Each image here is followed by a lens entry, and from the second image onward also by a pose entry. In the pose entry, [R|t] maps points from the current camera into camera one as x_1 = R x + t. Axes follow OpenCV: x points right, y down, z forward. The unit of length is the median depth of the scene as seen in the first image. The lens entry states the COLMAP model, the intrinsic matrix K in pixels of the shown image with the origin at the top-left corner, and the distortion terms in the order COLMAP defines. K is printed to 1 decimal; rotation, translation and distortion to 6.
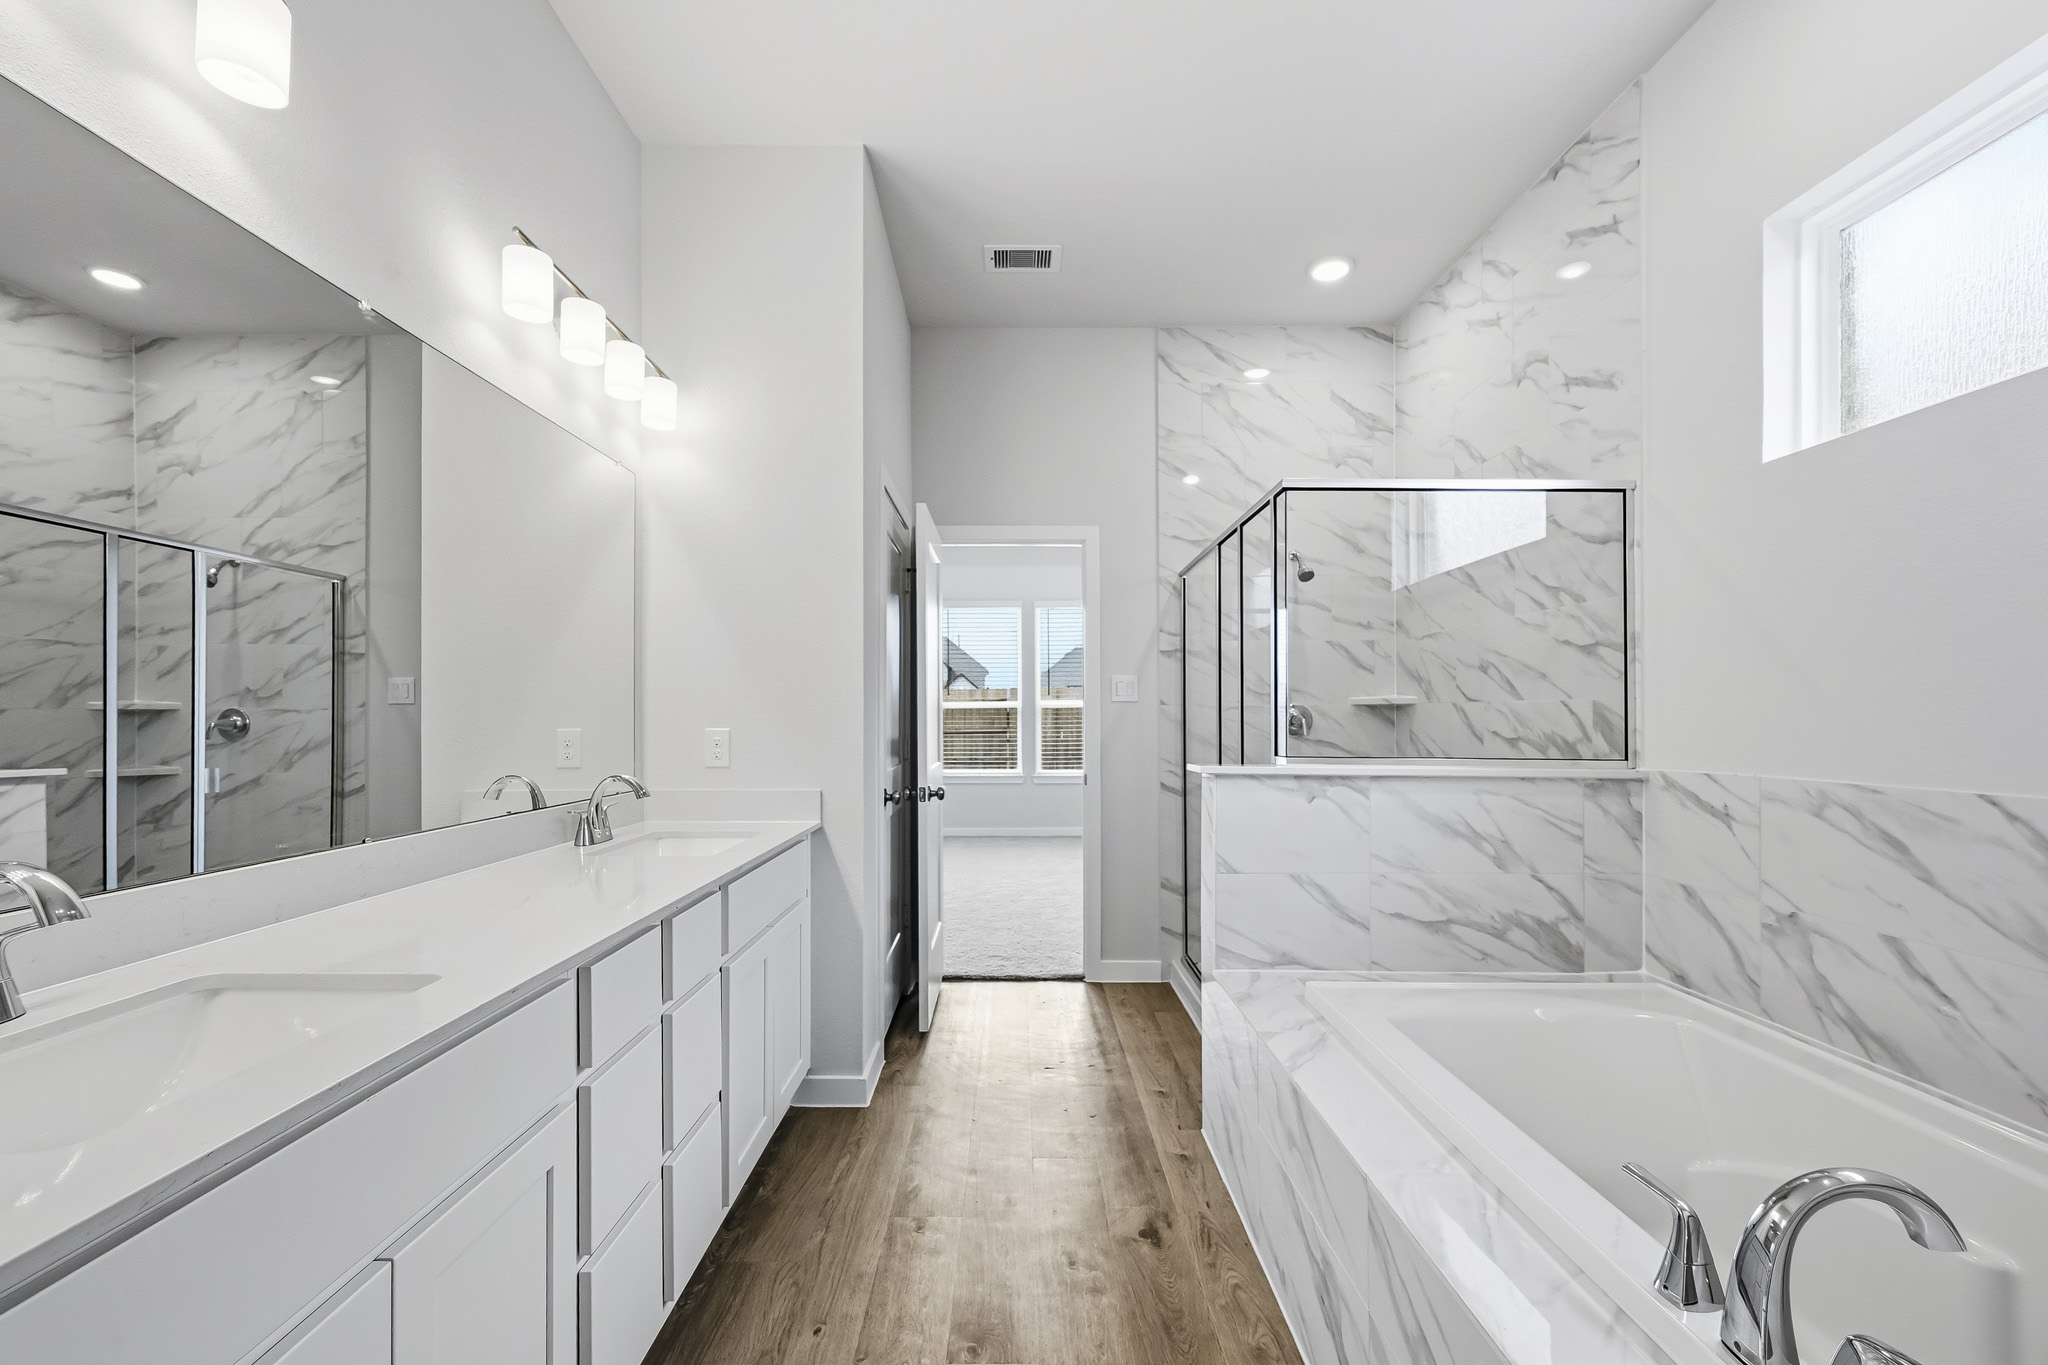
lens RADIAL K [[891.5, 0, 1026.9], [0, 891.5, 687.9], [0, 0, 1]] dist [-0.002674, 0.001146]
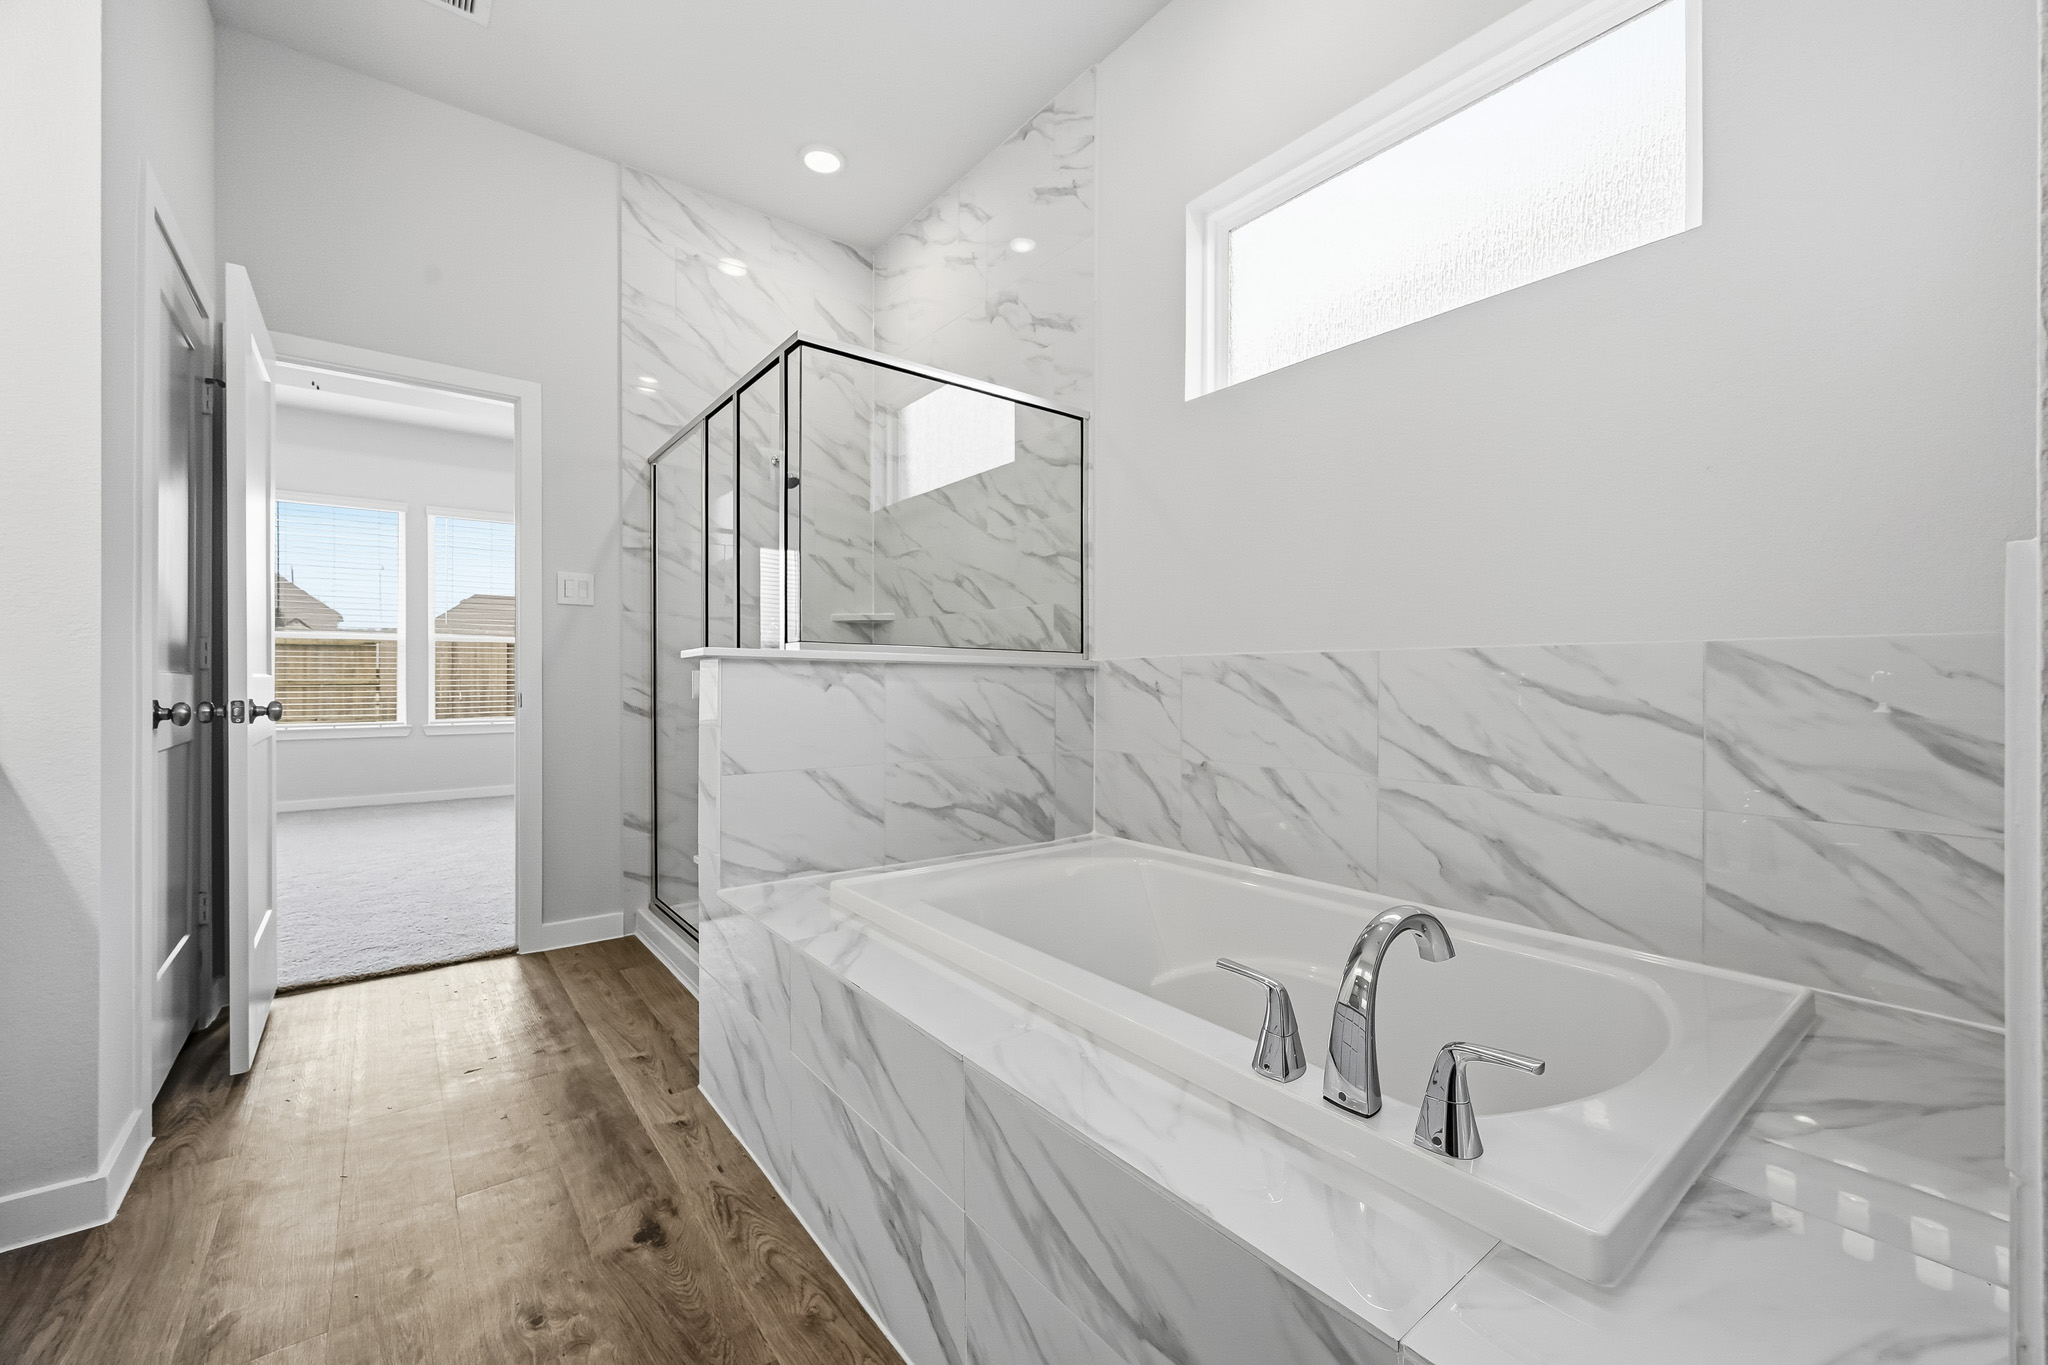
lens RADIAL K [[807.7, 0, 1019.1], [0, 807.7, 679.4], [0, 0, 1]] dist [0.002061, -0.000202]
pose [[0.790018, 0.001865, 0.613081, -0.033966], [-0.004062, 0.999989, 0.002192, 0.110681], [-0.613070, -0.004222, 0.790017, 0.215155]]
